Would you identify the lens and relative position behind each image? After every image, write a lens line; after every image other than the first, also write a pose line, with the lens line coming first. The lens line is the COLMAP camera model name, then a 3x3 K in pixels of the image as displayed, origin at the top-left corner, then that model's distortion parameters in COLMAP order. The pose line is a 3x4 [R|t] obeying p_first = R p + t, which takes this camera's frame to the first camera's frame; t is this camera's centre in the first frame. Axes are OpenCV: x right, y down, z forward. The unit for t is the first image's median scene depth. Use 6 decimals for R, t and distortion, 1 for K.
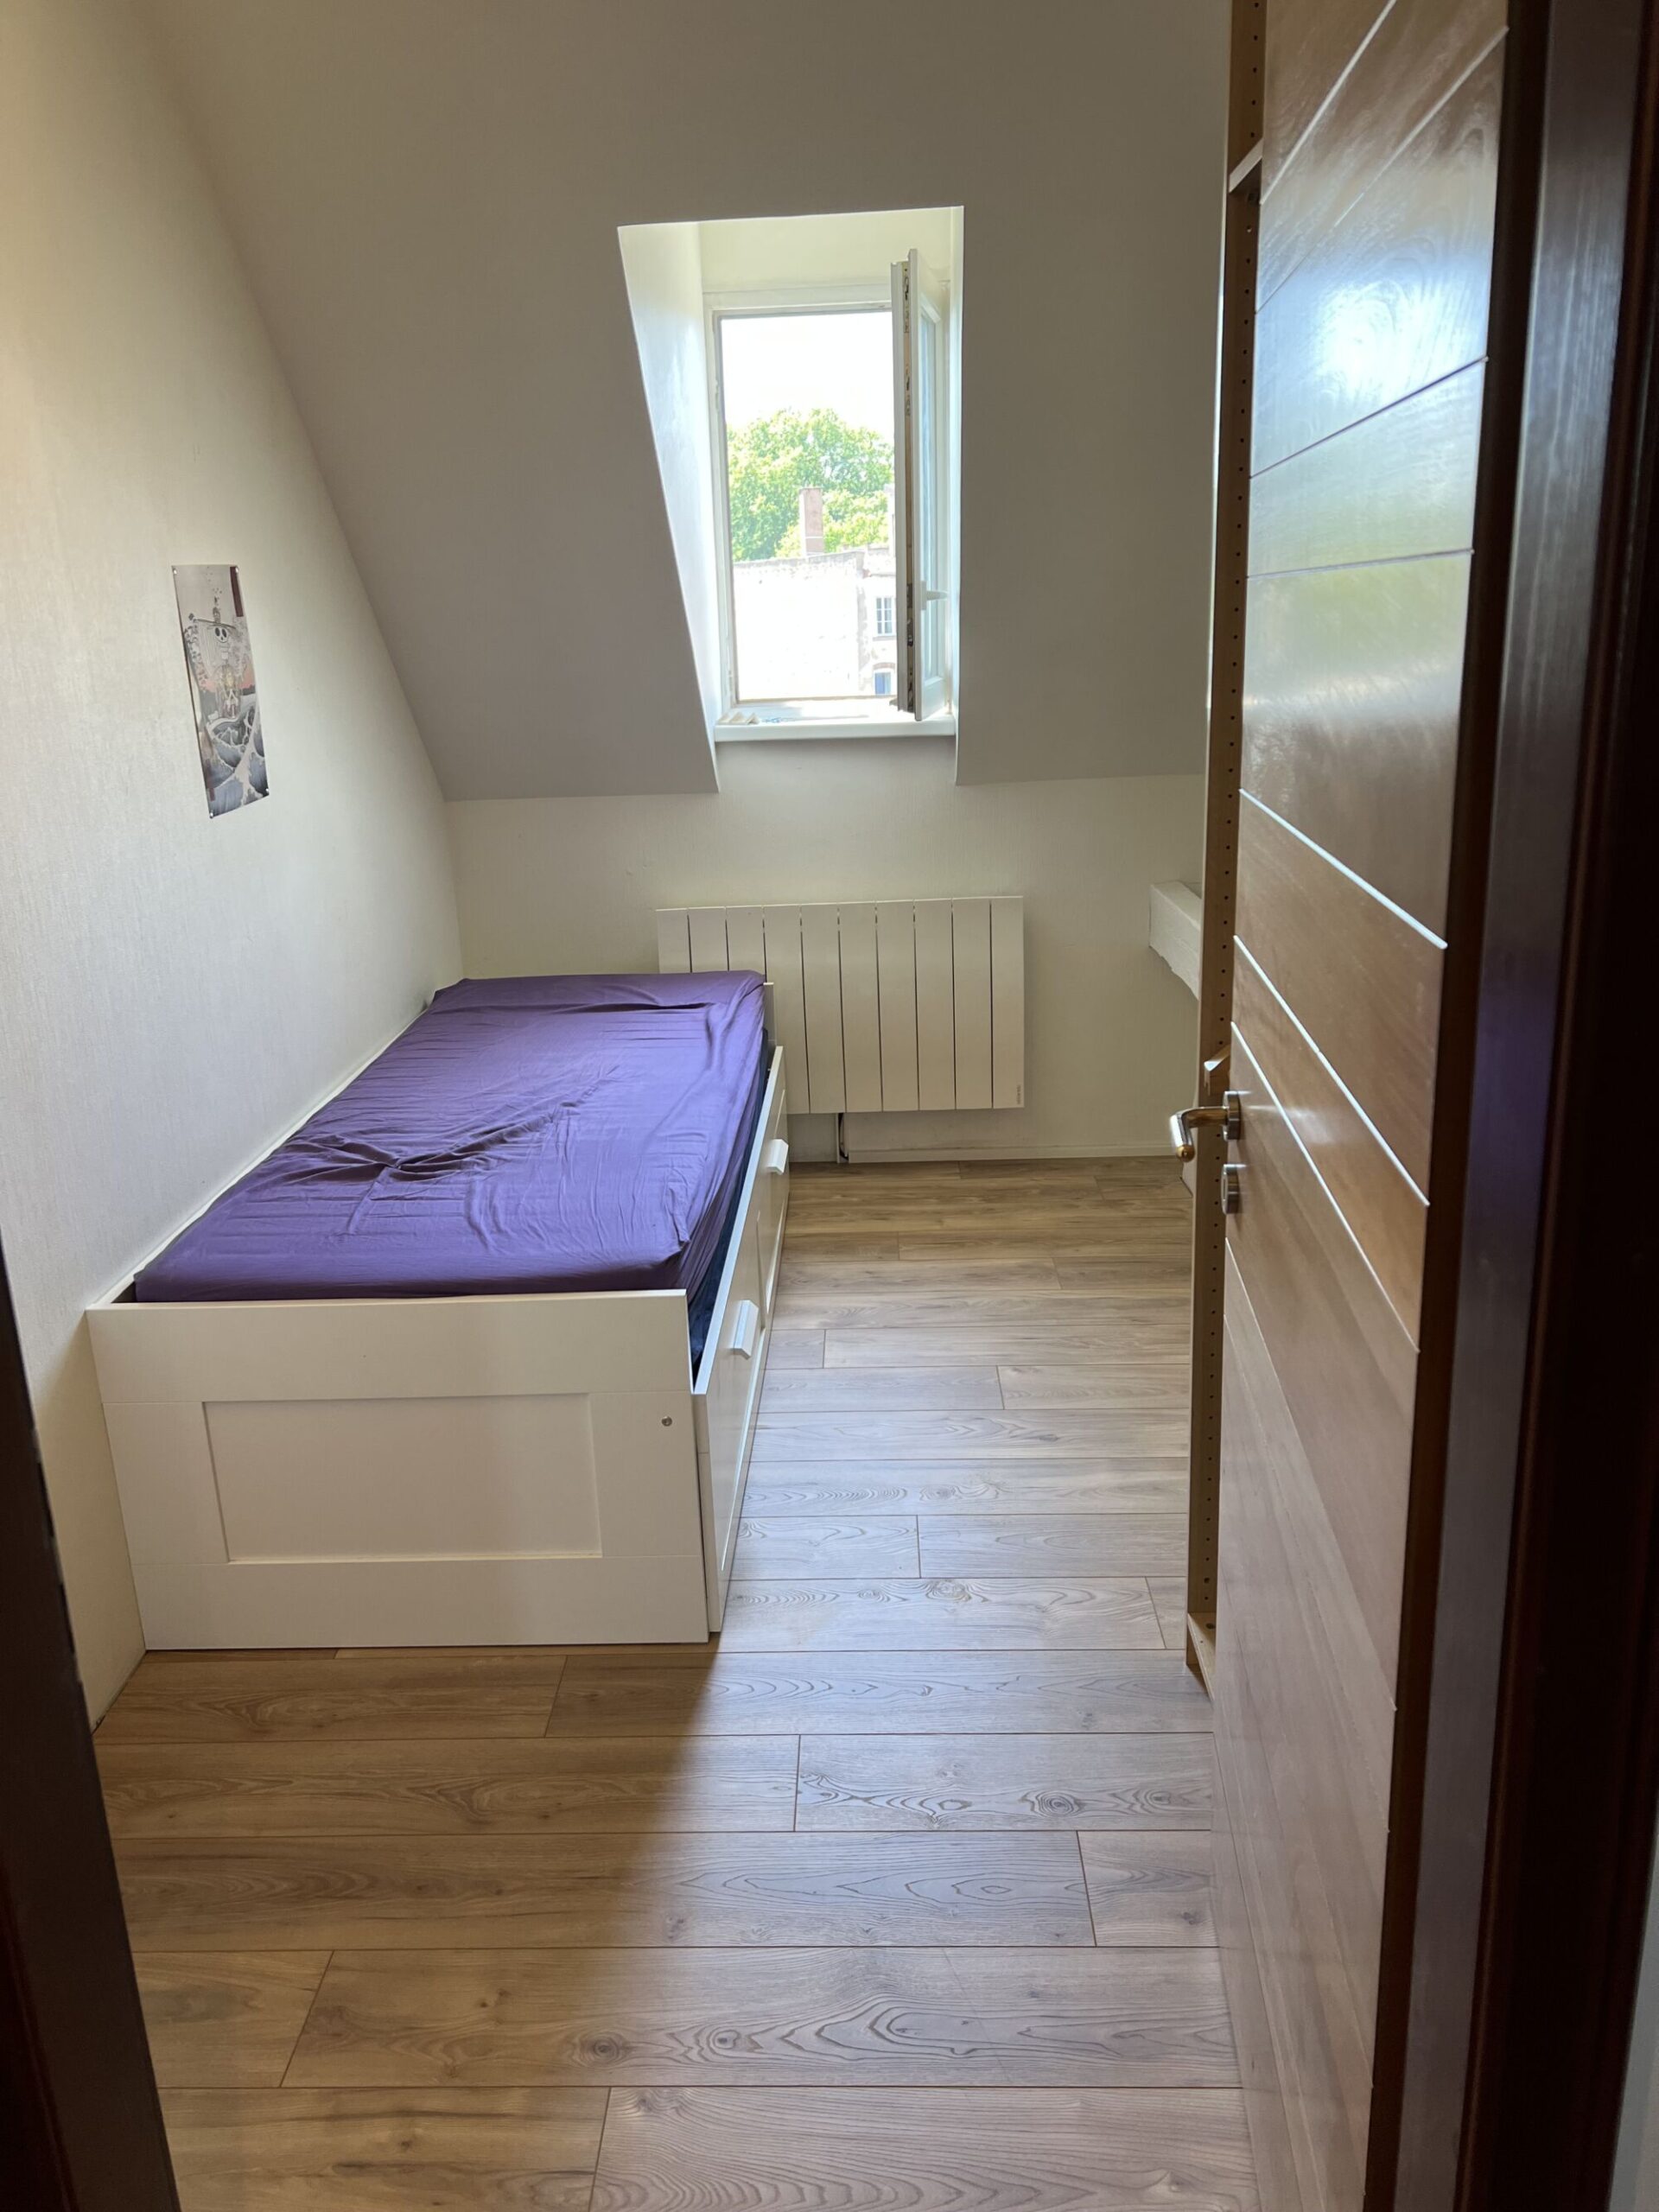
lens RADIAL K [[1681.8, 0, 802.5], [0, 1681.8, 1109.0], [0, 0, 1]] dist [0.066466, -0.063955]
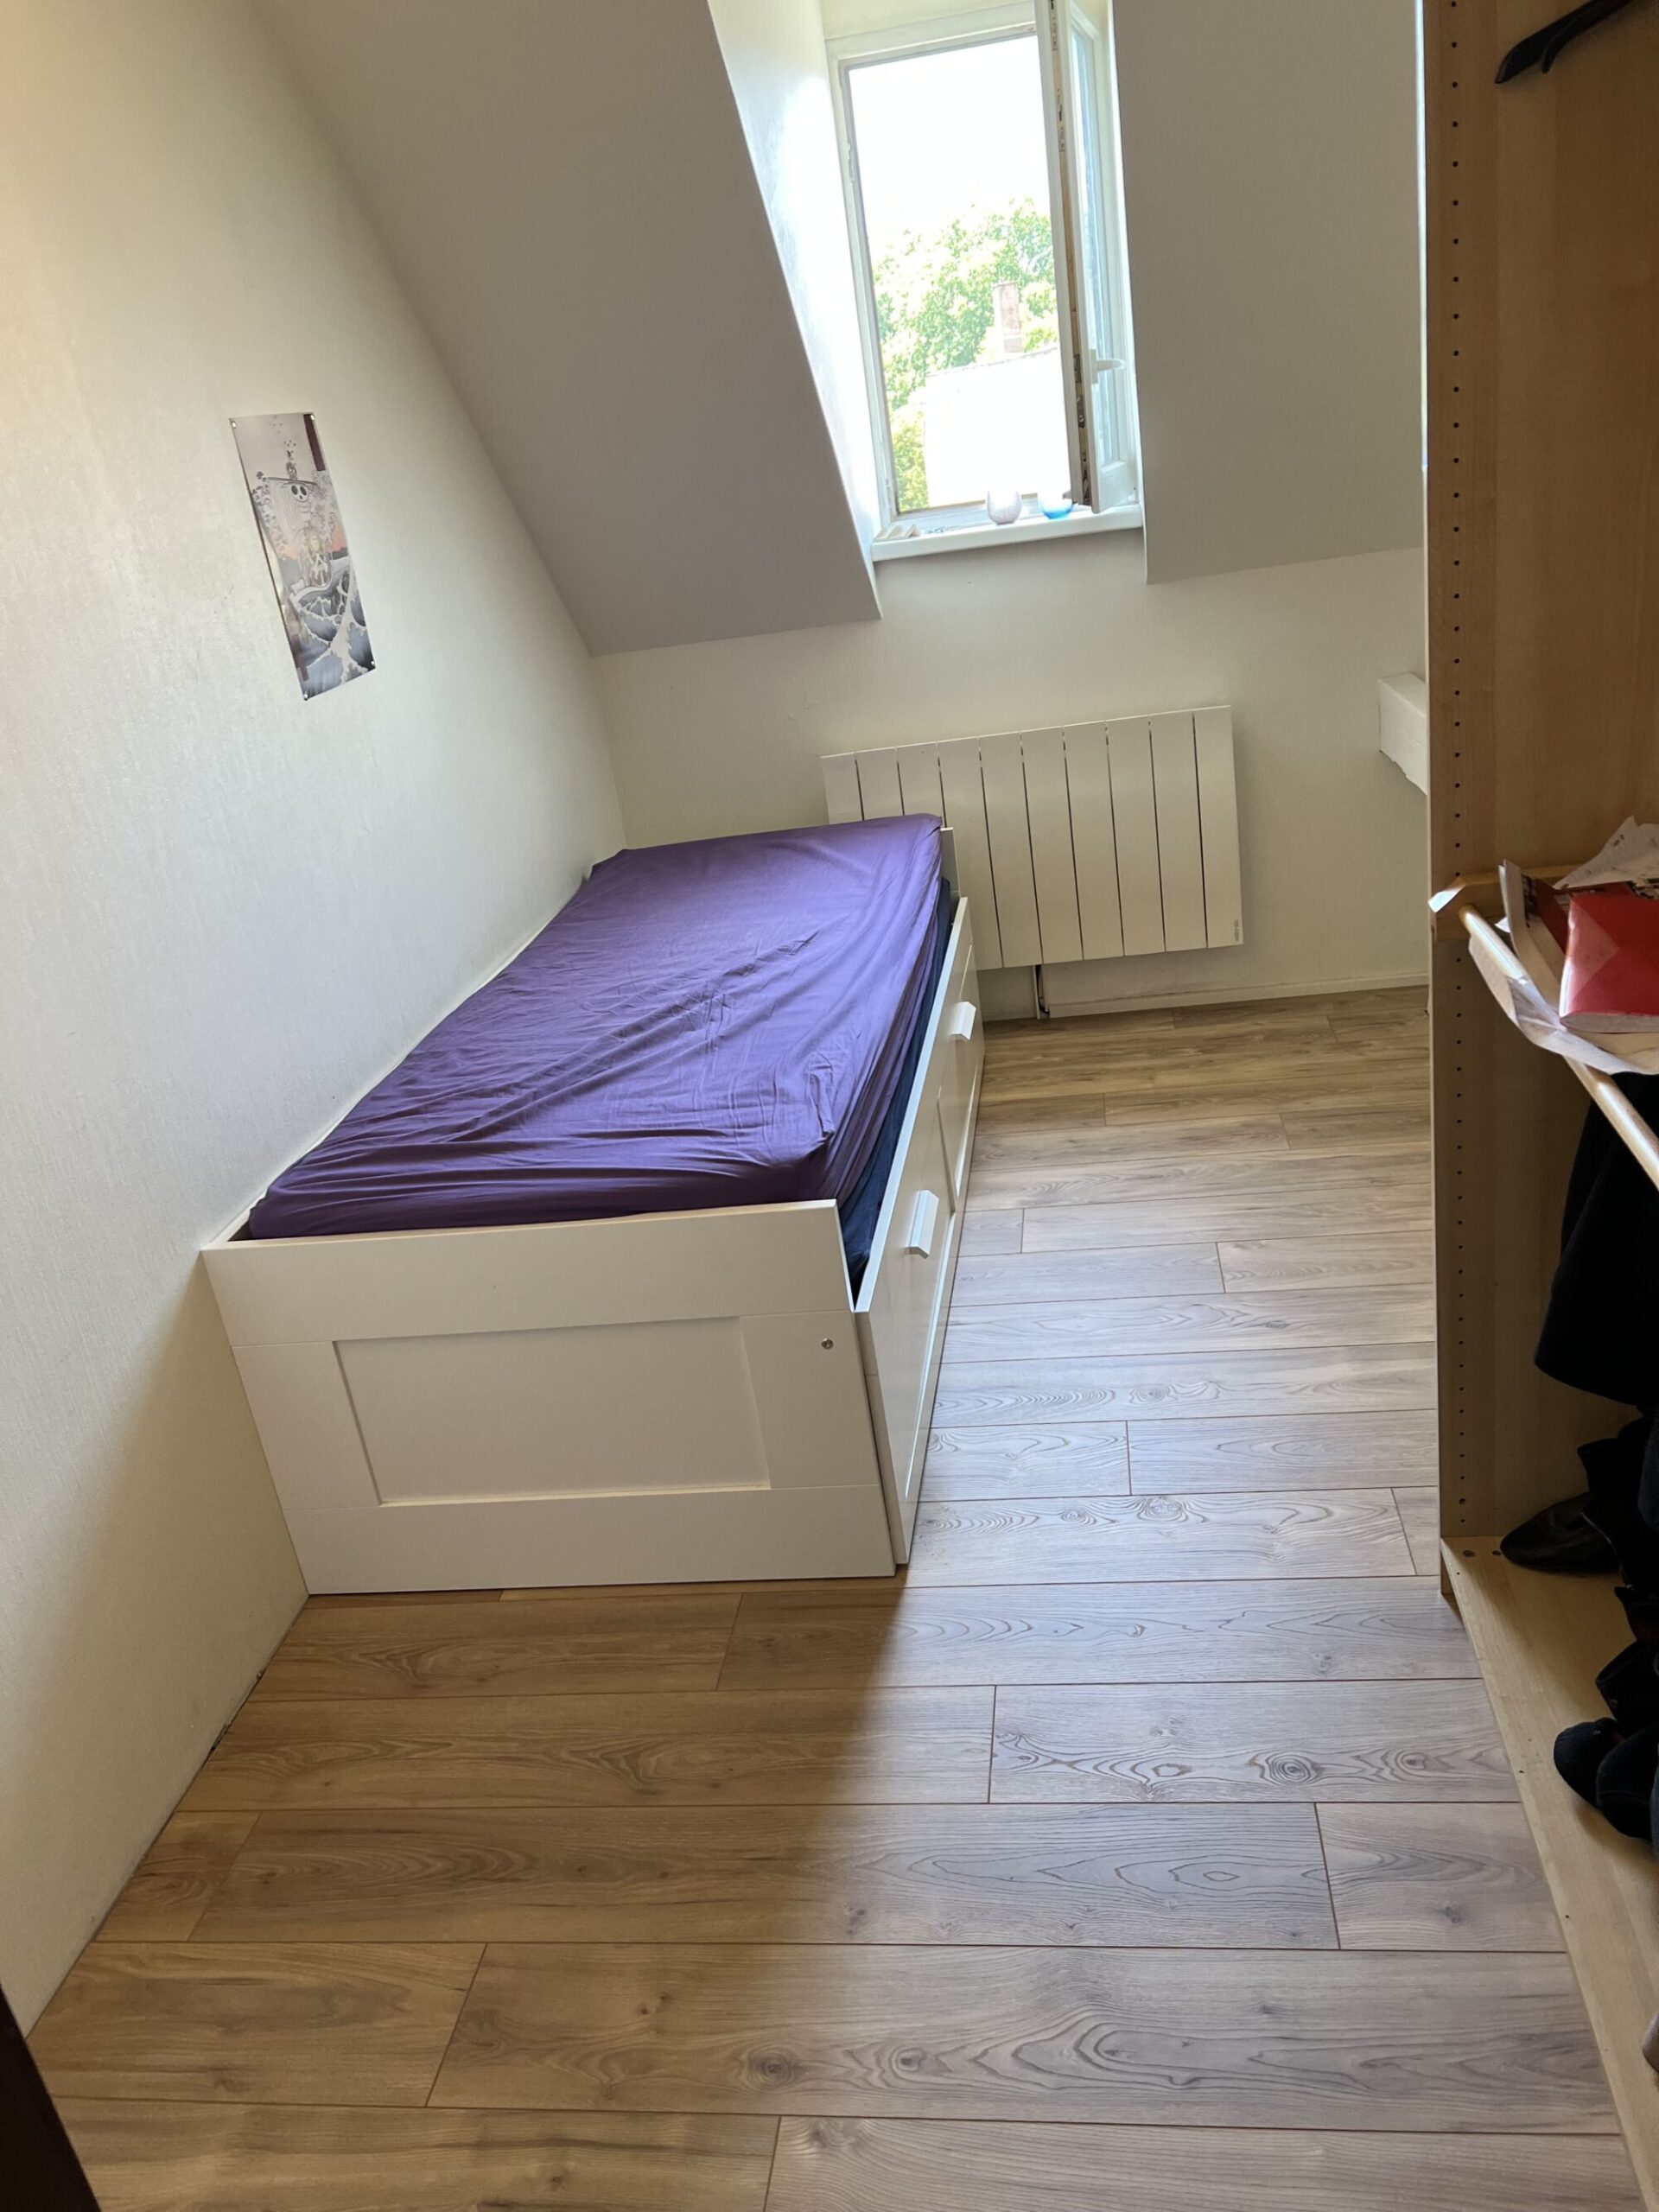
lens RADIAL K [[1687.6, 0, 829.5], [0, 1687.6, 1106.0], [0, 0, 1]] dist [0.064540, -0.074184]
pose [[0.990443, -0.057164, -0.125520, 0.035068], [0.068618, 0.993673, 0.088914, -0.017160], [0.119643, -0.096678, 0.988099, 0.112237]]
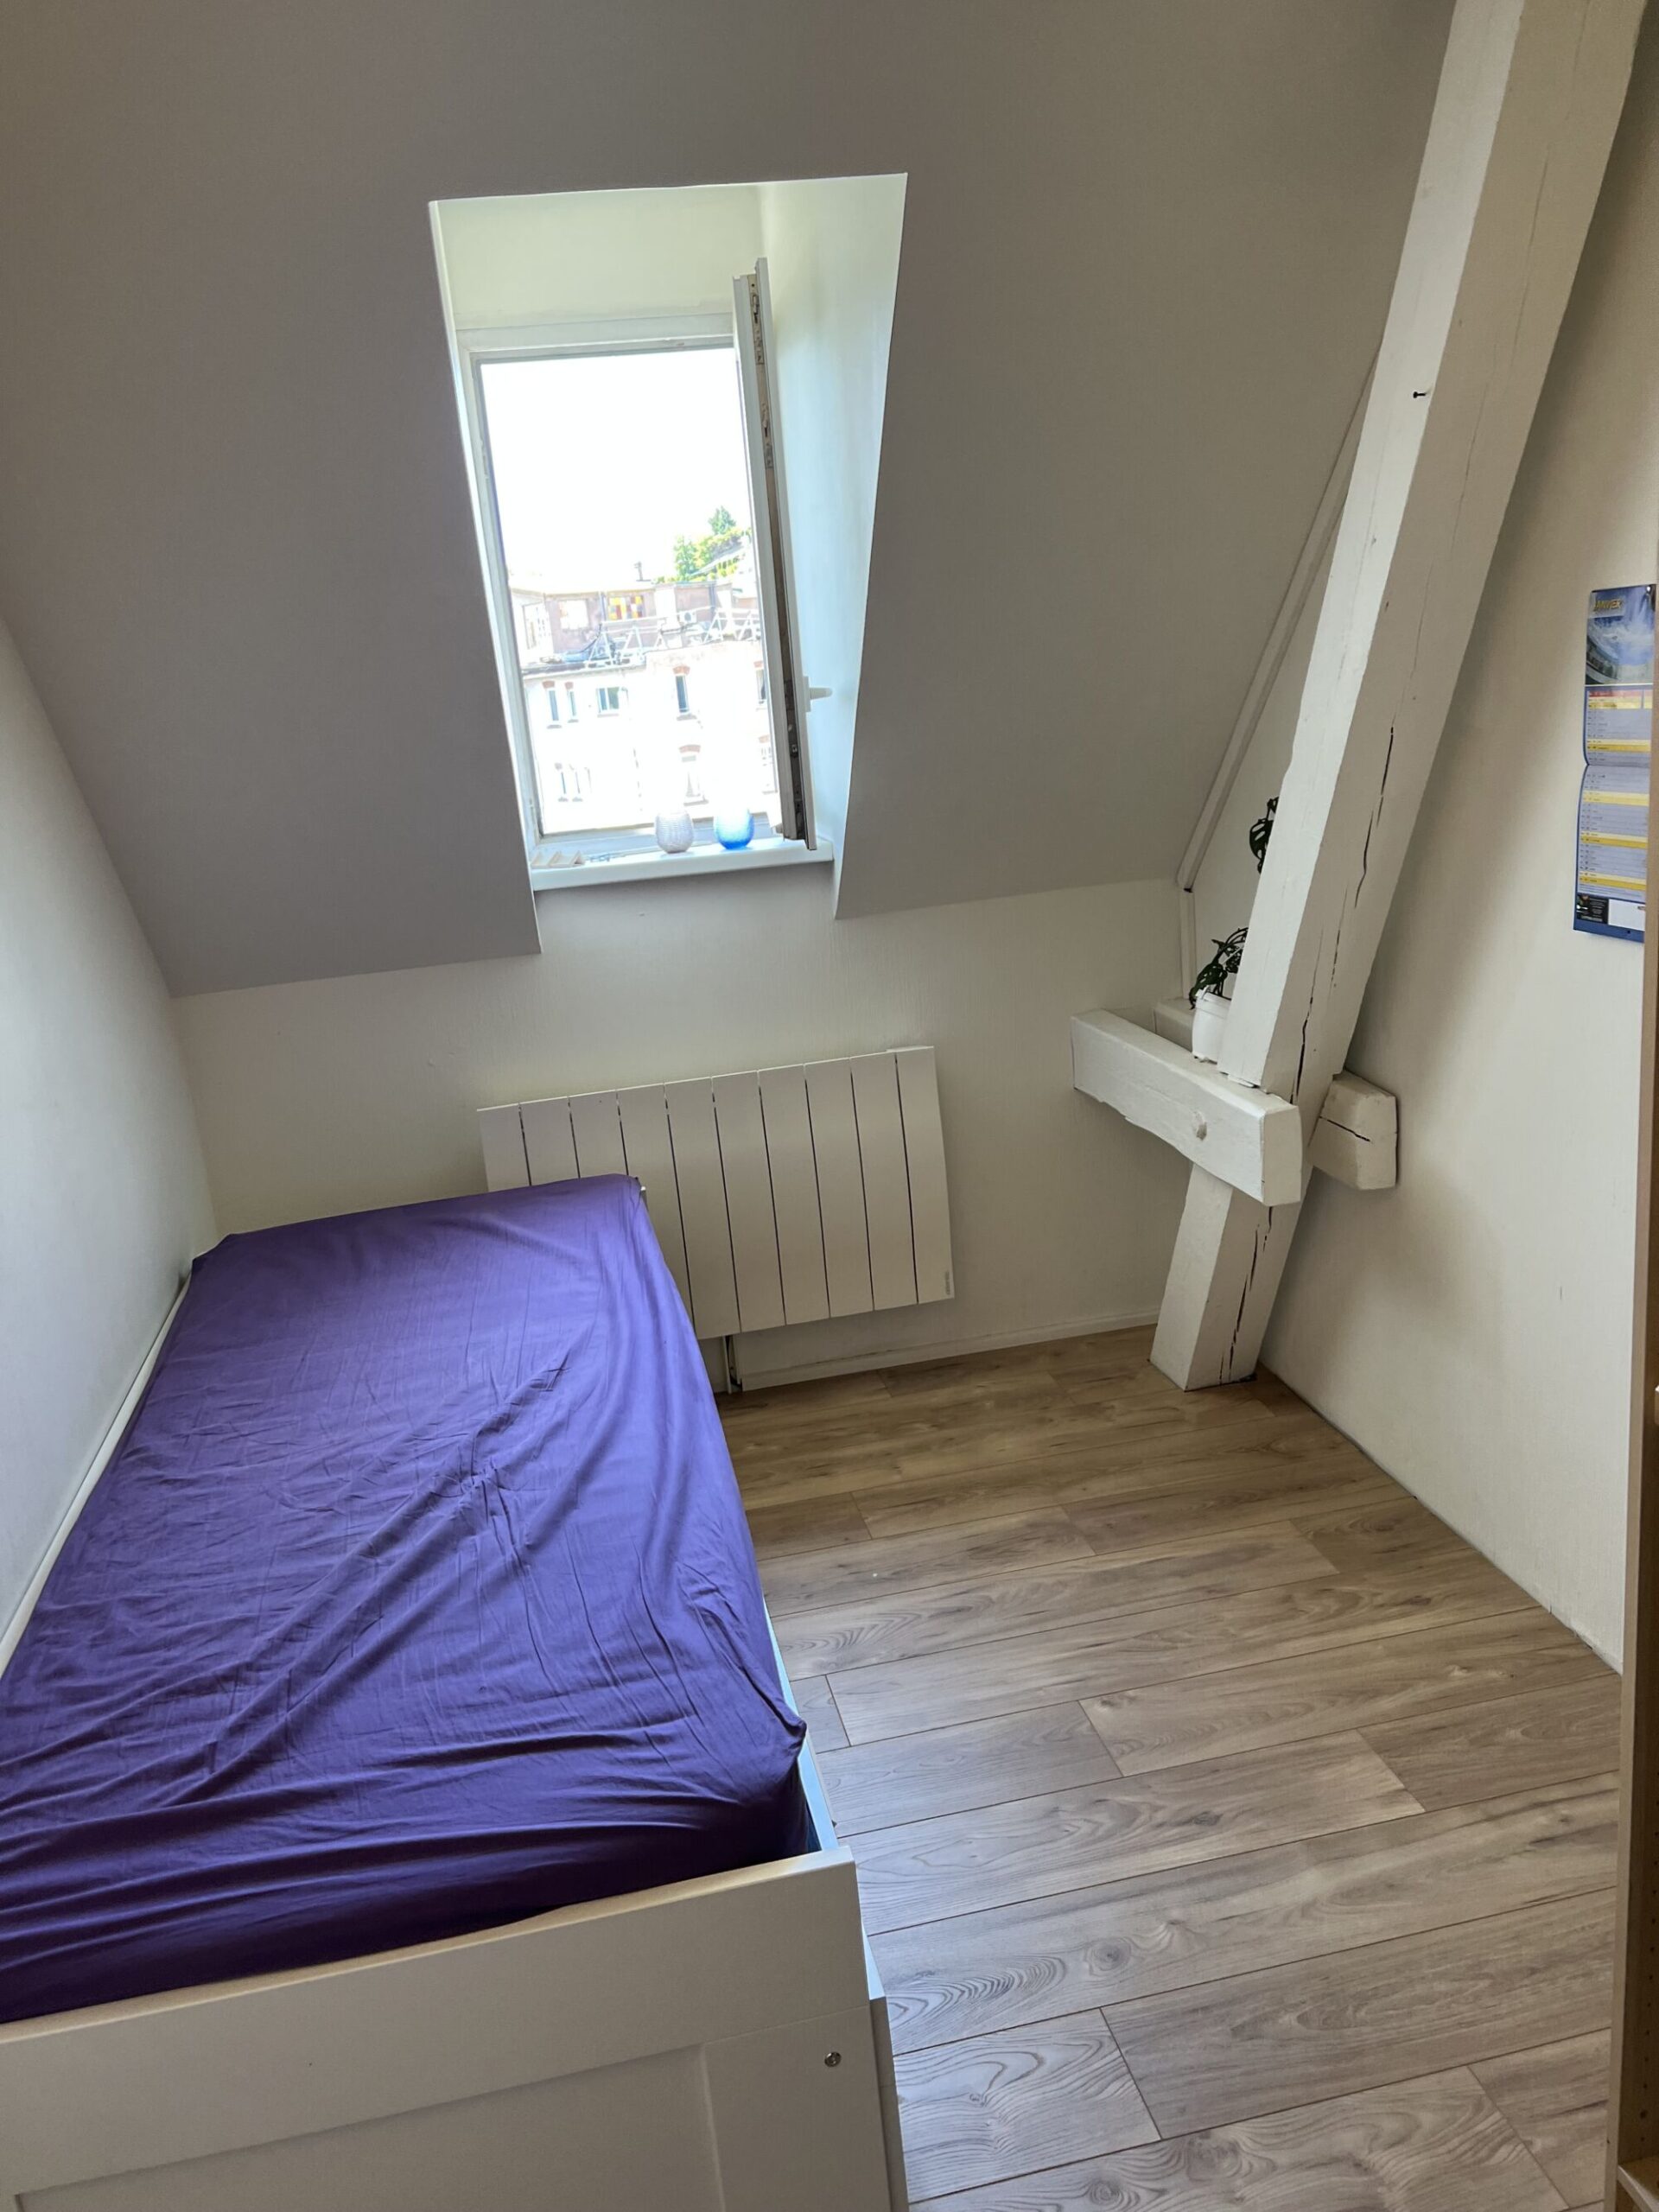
lens RADIAL K [[1679.6, 0, 802.8], [0, 1679.6, 1108.8], [0, 0, 1]] dist [0.091955, -0.136303]
pose [[0.972632, -0.110017, 0.204652, -0.156445], [0.119544, 0.992221, -0.034748, -0.117103], [-0.199237, 0.058262, 0.978218, 0.335562]]
